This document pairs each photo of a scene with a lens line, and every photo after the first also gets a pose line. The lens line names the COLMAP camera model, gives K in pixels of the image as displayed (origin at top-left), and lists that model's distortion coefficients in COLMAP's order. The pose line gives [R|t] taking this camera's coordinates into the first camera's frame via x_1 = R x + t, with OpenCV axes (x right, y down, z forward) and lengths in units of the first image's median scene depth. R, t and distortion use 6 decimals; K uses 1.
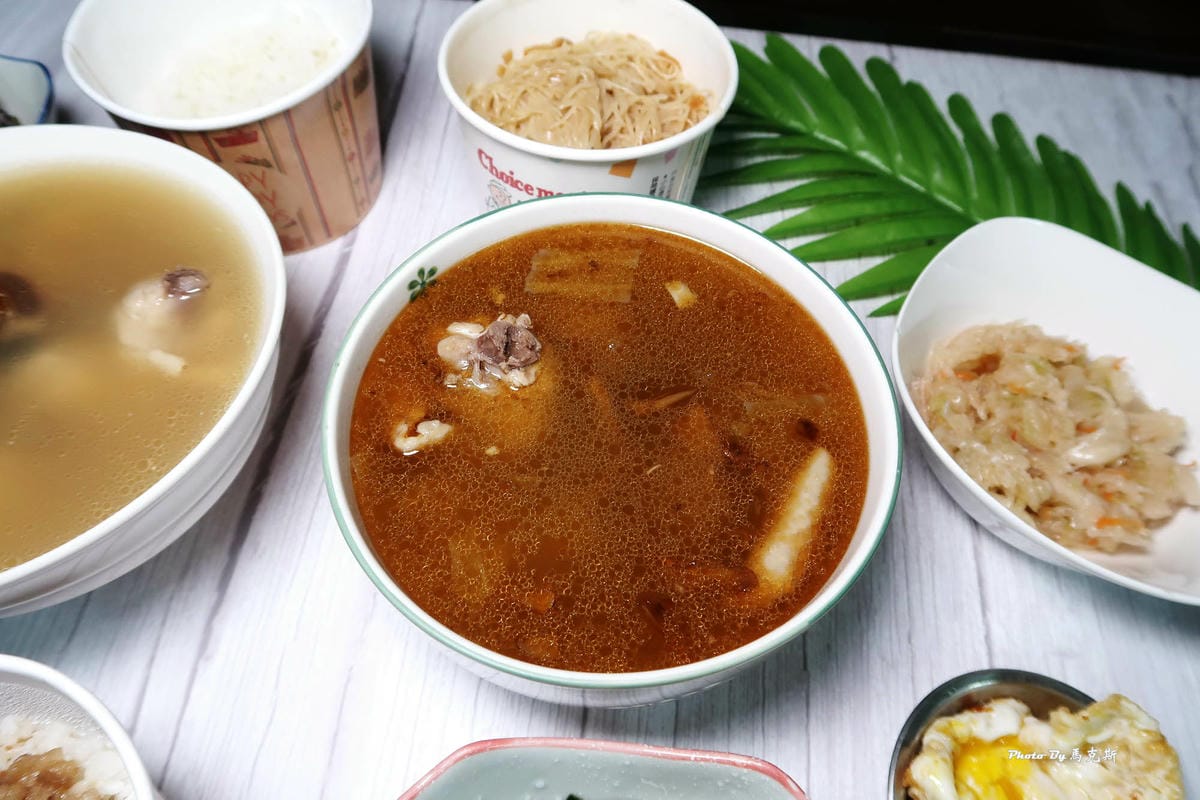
lens RADIAL K [[842.7, 0, 592.3], [0, 842.7, 393.5], [0, 0, 1]] dist [-0.009176, 0.015474]
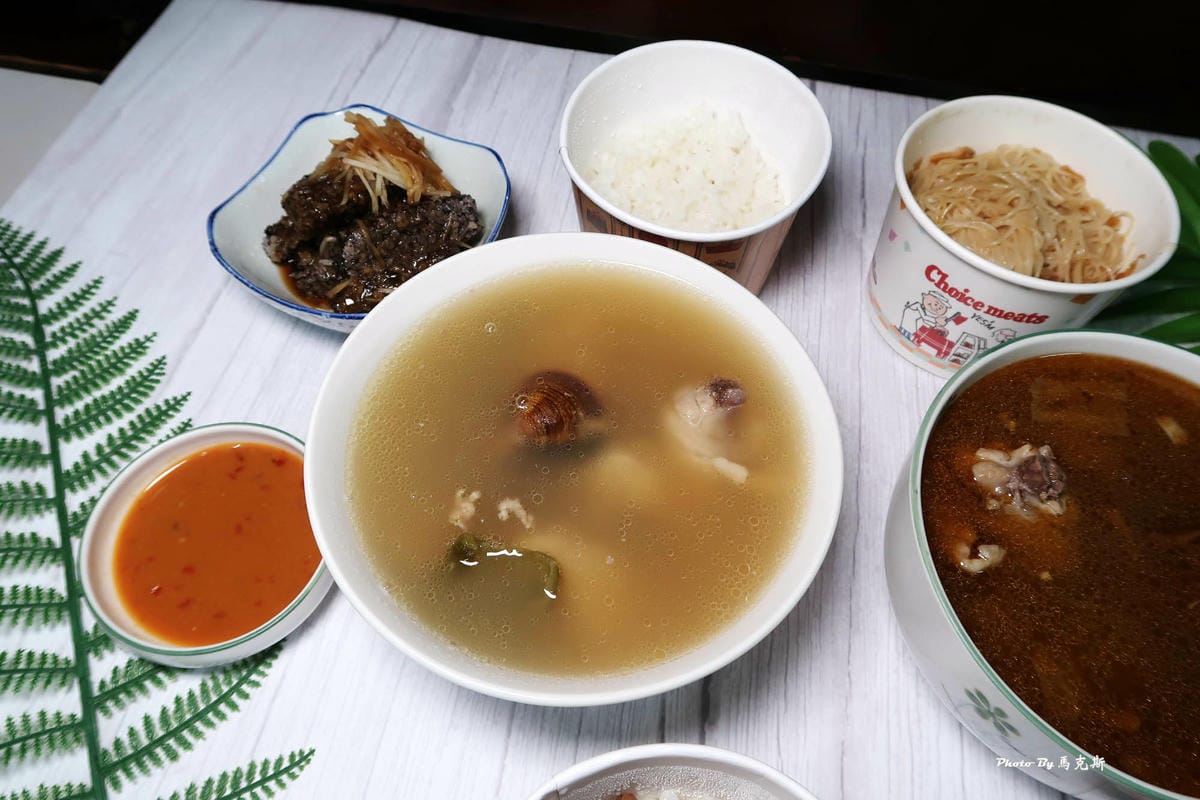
lens RADIAL K [[842.7, 0, 600.8], [0, 842.7, 402.6], [0, 0, 1]] dist [-0.009176, 0.015474]
pose [[0.997292, 0.065227, -0.033960, -0.555930], [-0.064284, 0.997534, 0.028173, -0.126466], [0.035714, -0.025914, 0.999026, -0.111697]]
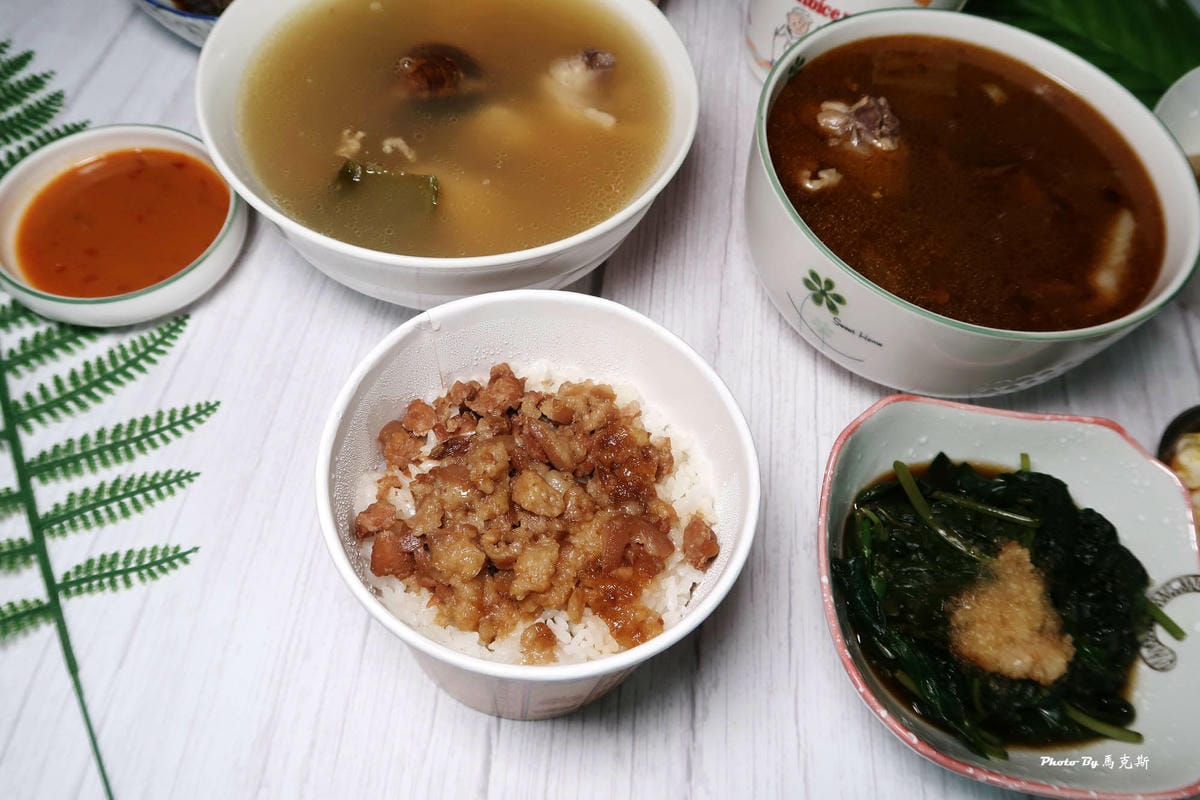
lens RADIAL K [[842.7, 0, 596.7], [0, 842.7, 398.1], [0, 0, 1]] dist [-0.009176, 0.015474]
pose [[0.998586, 0.042147, 0.032408, -0.457791], [-0.044193, 0.996891, 0.065238, 0.248985], [-0.029557, -0.066578, 0.997343, -0.217337]]
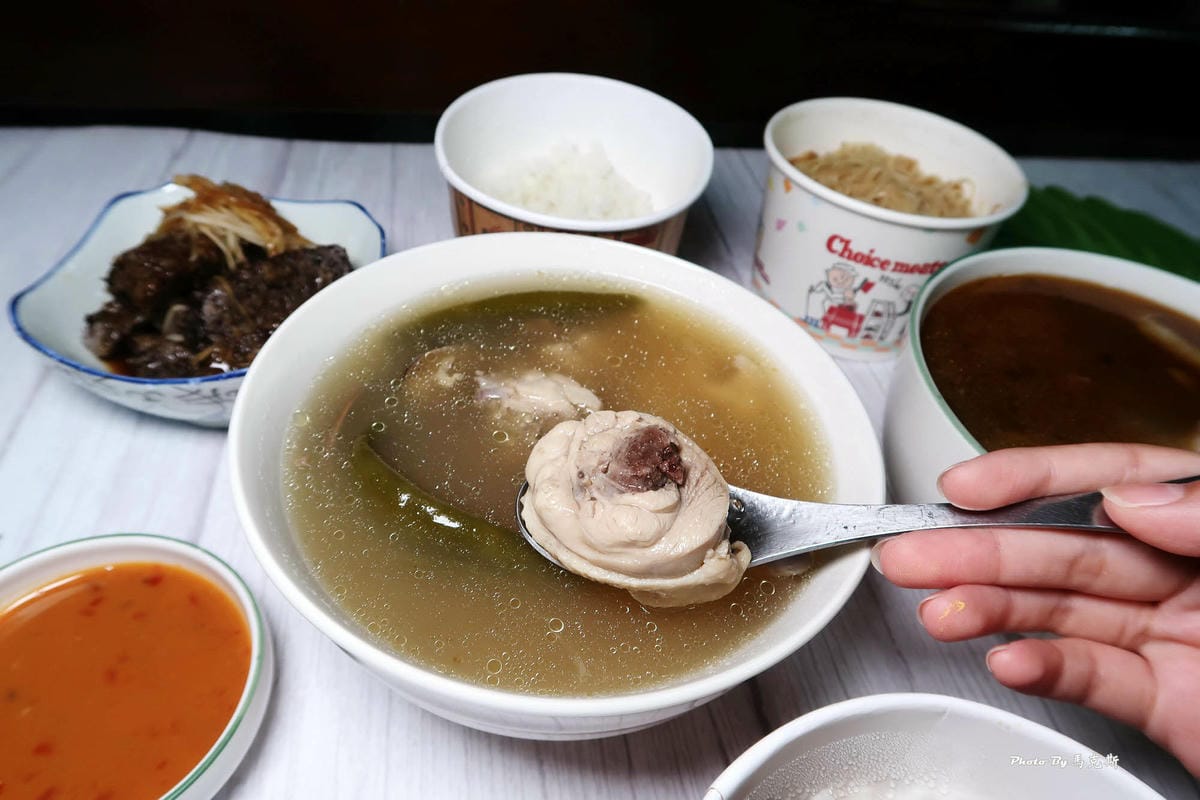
lens RADIAL K [[842.7, 0, 597.4], [0, 842.7, 410.1], [0, 0, 1]] dist [-0.009176, 0.015474]
pose [[0.967147, -0.123511, 0.222199, -0.761397], [0.164294, 0.970663, -0.175556, 0.078387], [-0.193997, 0.206295, 0.959066, 0.062718]]
